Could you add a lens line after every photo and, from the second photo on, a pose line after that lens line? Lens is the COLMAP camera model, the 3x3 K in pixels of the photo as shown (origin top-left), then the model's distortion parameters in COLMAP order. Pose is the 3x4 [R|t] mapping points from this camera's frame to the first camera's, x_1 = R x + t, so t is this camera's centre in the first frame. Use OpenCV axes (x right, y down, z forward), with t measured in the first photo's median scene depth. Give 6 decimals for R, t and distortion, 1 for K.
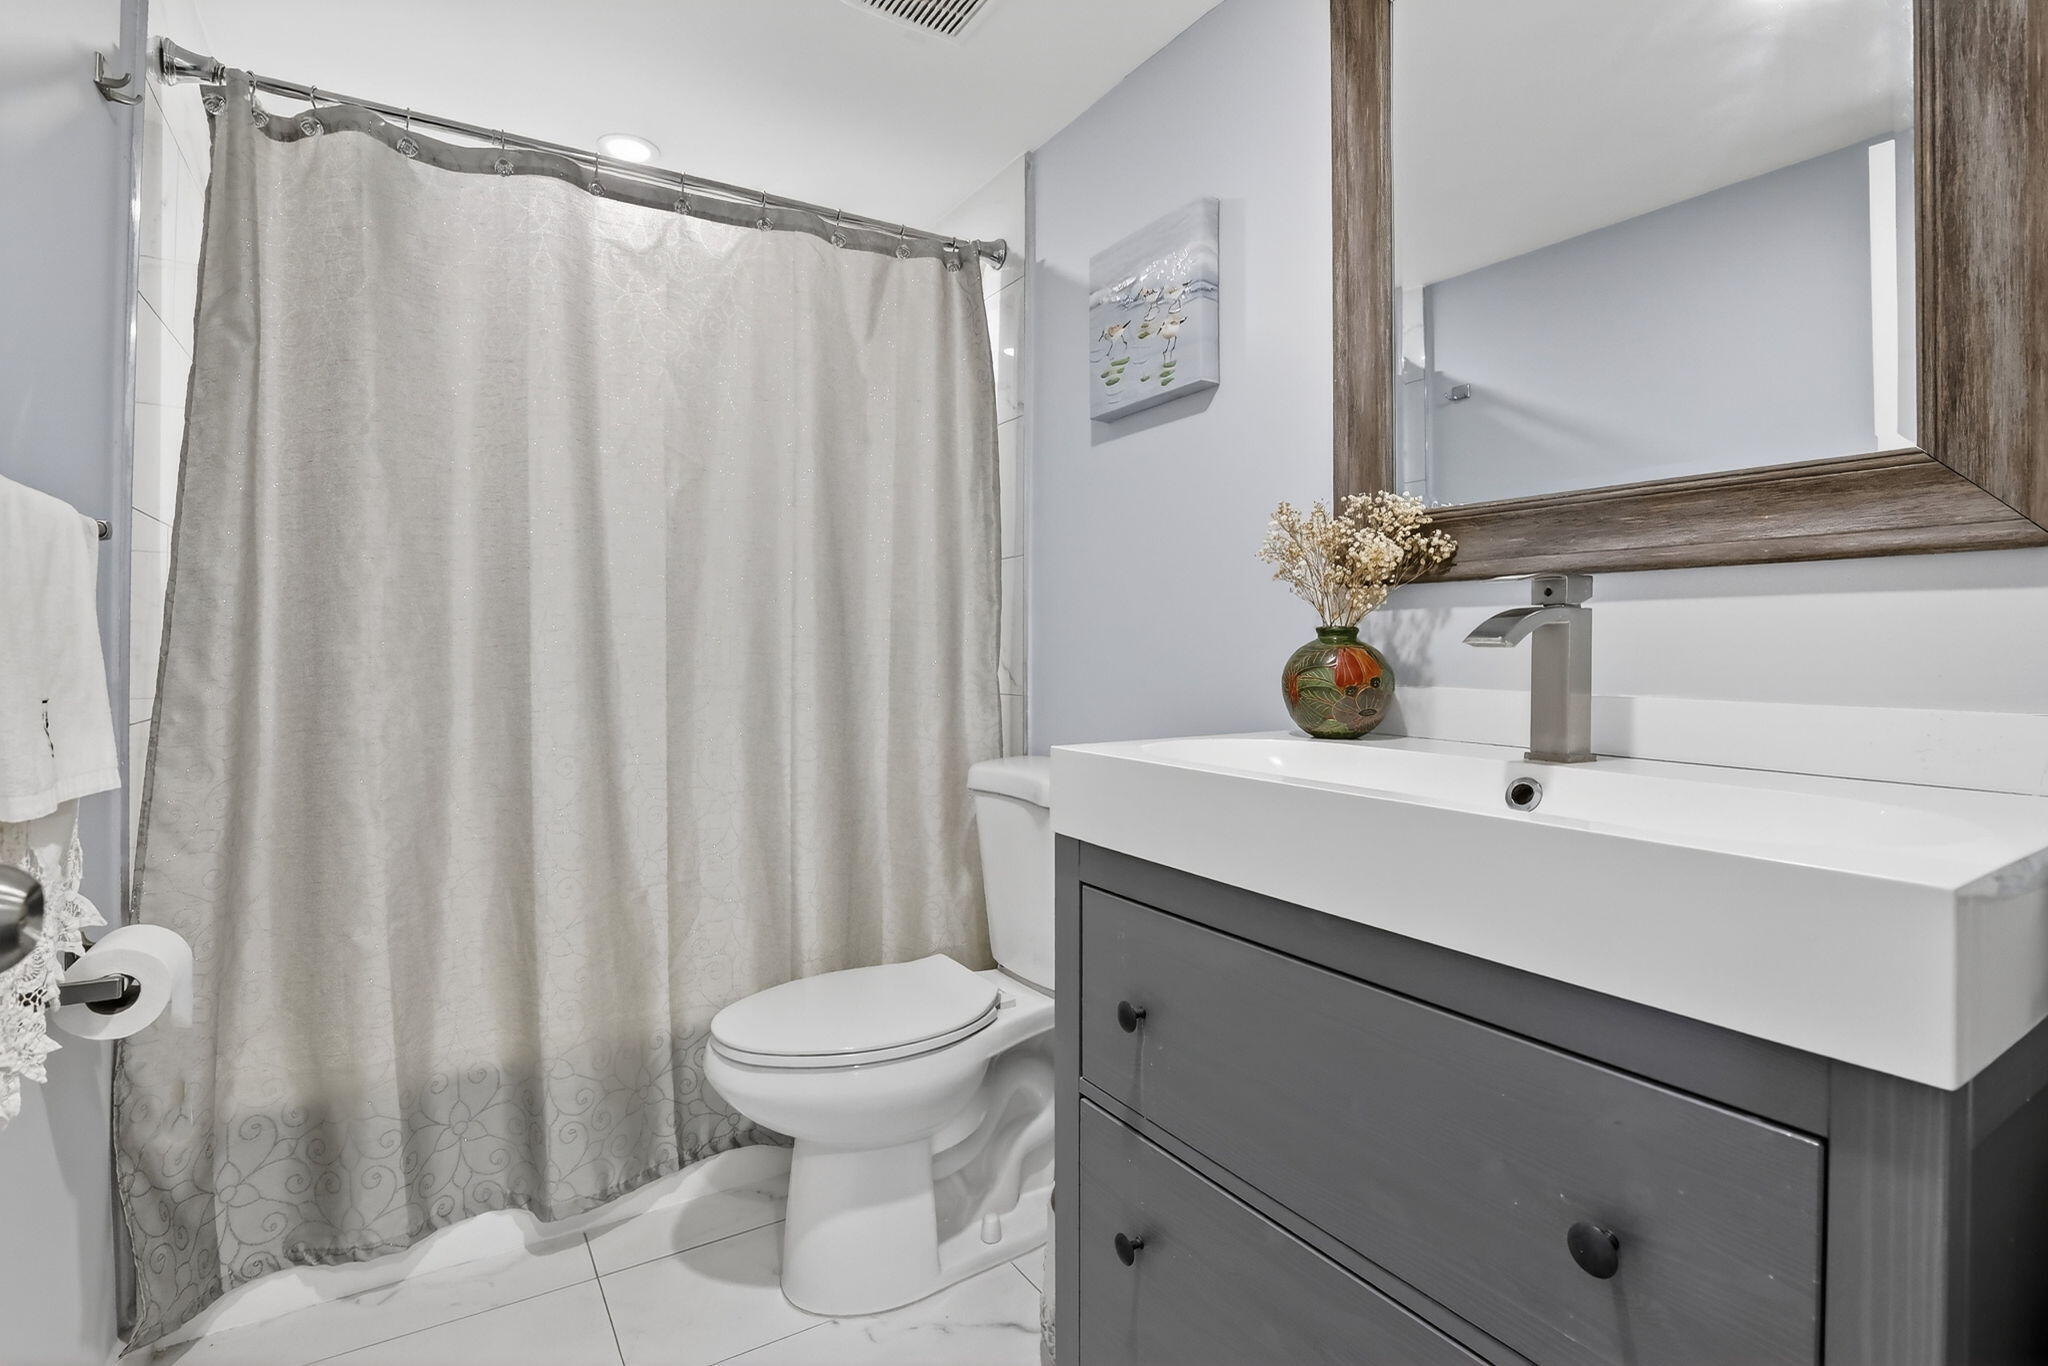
lens RADIAL K [[965.8, 0, 1023.7], [0, 965.8, 642.8], [0, 0, 1]] dist [-0.037043, 0.007443]
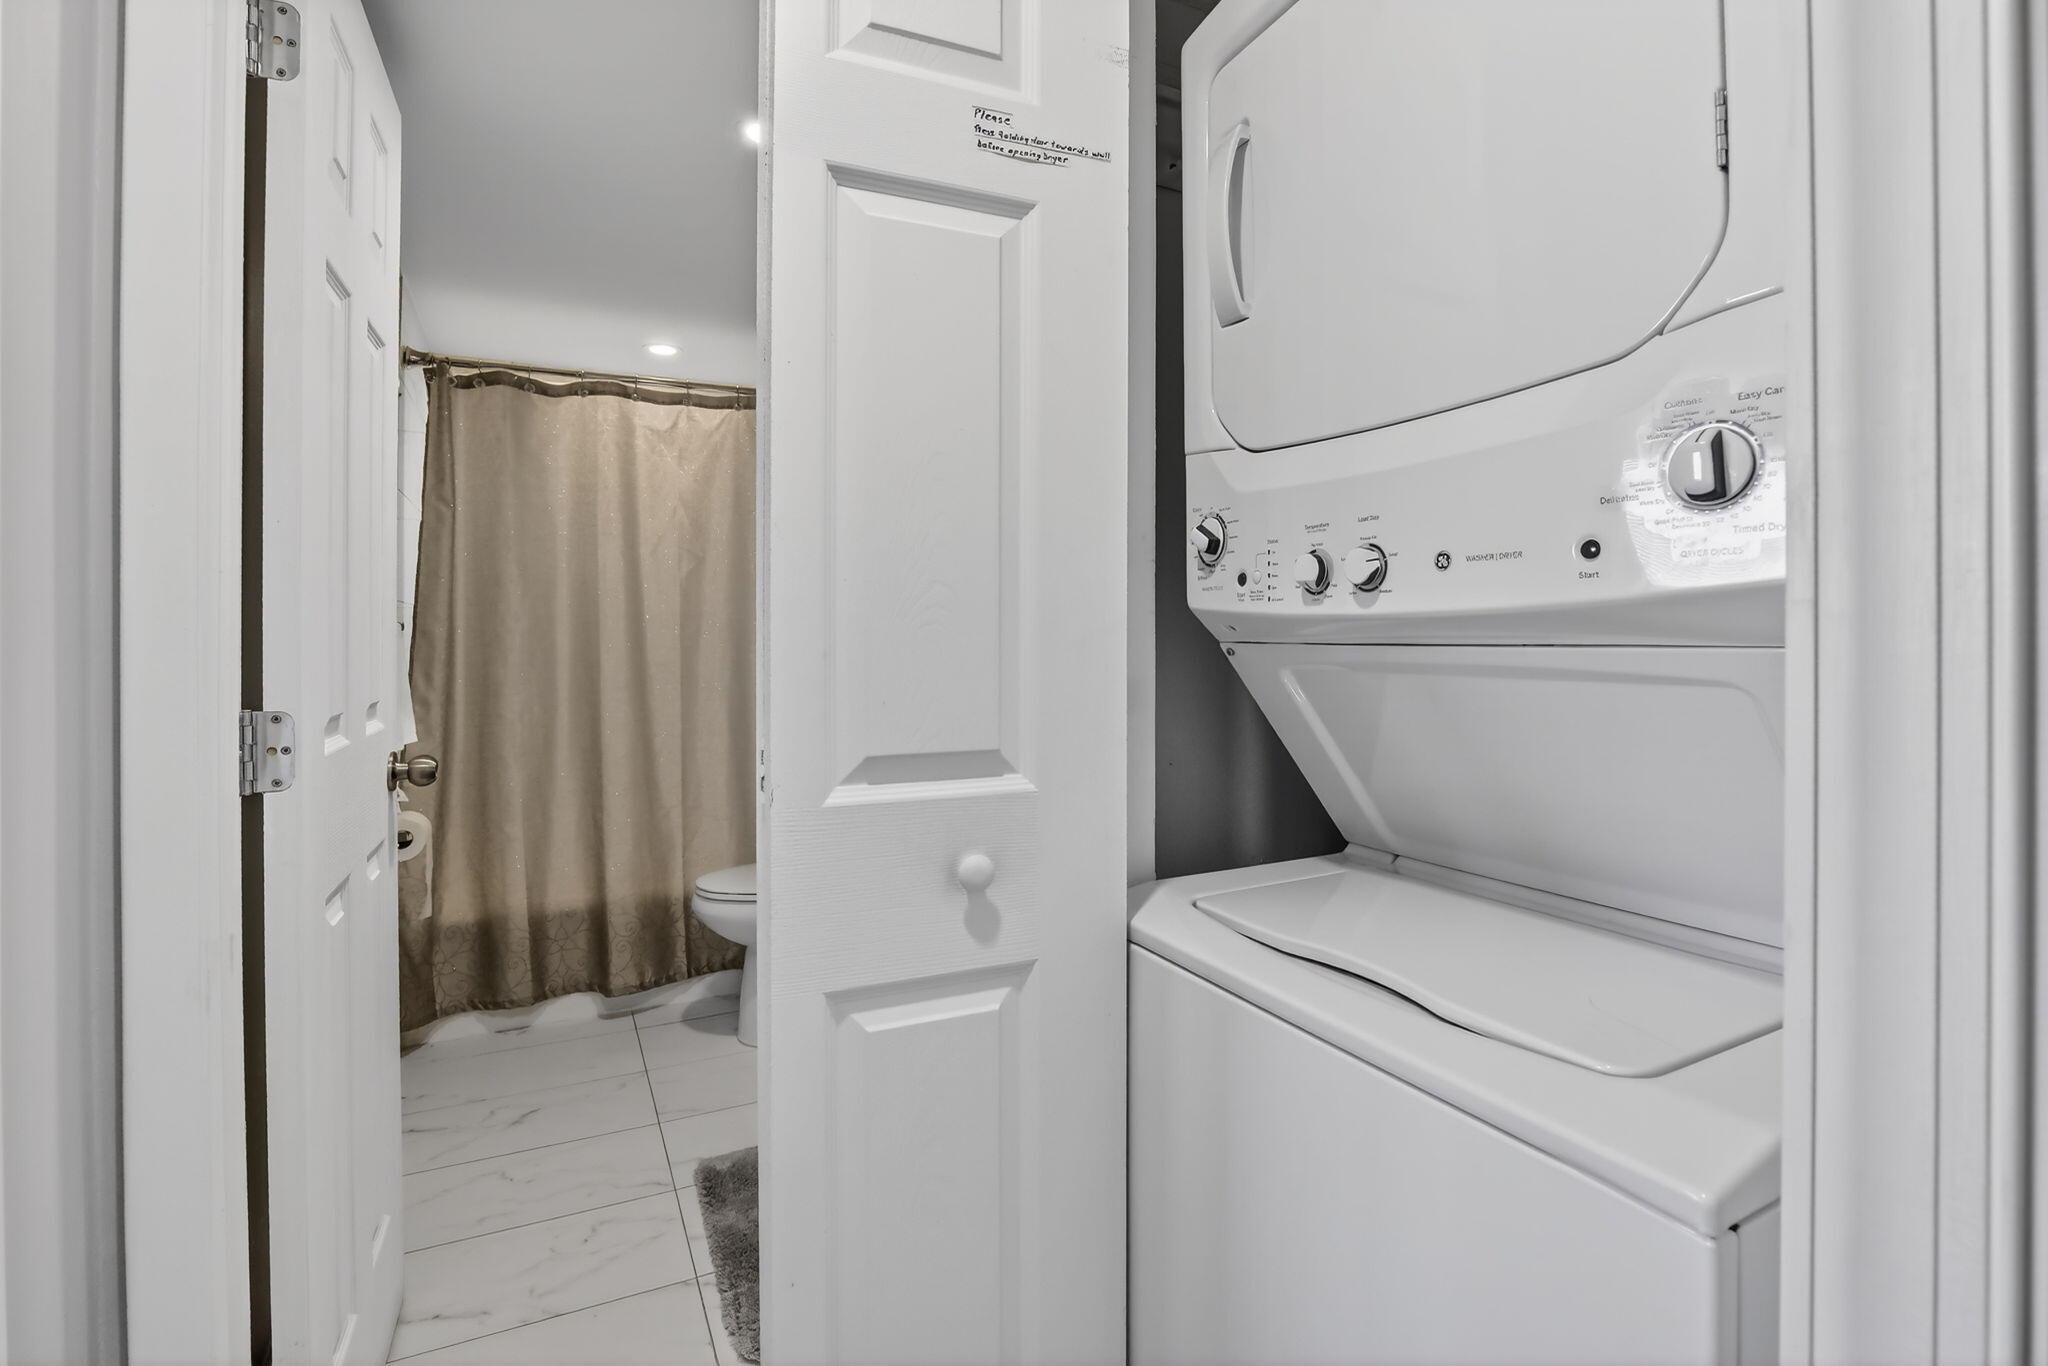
lens RADIAL K [[977.8, 0, 1043.3], [0, 977.8, 621.8], [0, 0, 1]] dist [-0.022524, 0.000109]
pose [[0.995250, -0.007220, -0.097087, 0.468933], [0.006768, 0.999965, -0.004981, -0.065755], [0.097119, 0.004300, 0.995263, -0.701061]]
